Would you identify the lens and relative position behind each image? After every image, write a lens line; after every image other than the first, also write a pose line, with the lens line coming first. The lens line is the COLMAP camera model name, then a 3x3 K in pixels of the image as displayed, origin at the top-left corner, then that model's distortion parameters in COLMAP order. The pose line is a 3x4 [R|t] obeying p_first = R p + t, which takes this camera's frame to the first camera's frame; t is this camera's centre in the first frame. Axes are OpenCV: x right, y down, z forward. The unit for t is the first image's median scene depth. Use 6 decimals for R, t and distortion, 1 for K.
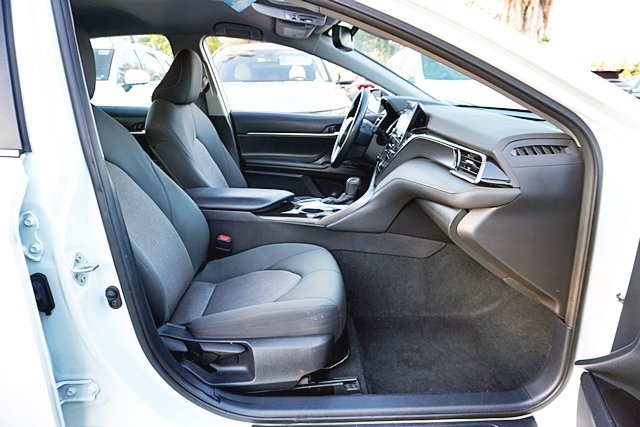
lens RADIAL K [[429.9, 0, 317.3], [0, 429.9, 211.4], [0, 0, 1]] dist [-0.045184, 0.034924]
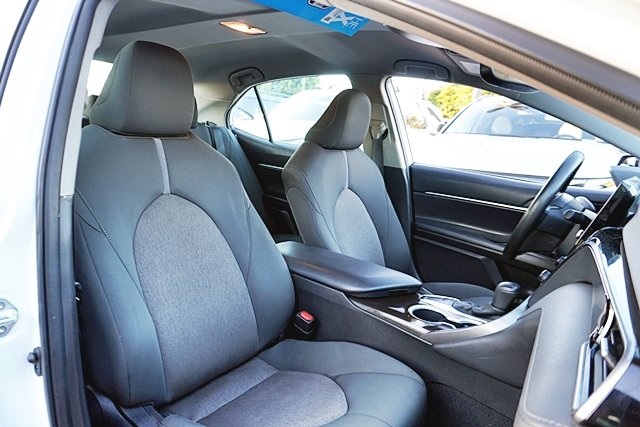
lens RADIAL K [[429.9, 0, 320.0], [0, 429.9, 214.7], [0, 0, 1]] dist [-0.045184, 0.034924]
pose [[0.807735, 0.171259, -0.564123, 0.168540], [-0.229796, 0.972653, -0.033750, -0.076855], [0.542916, 0.156895, 0.825001, 0.256352]]
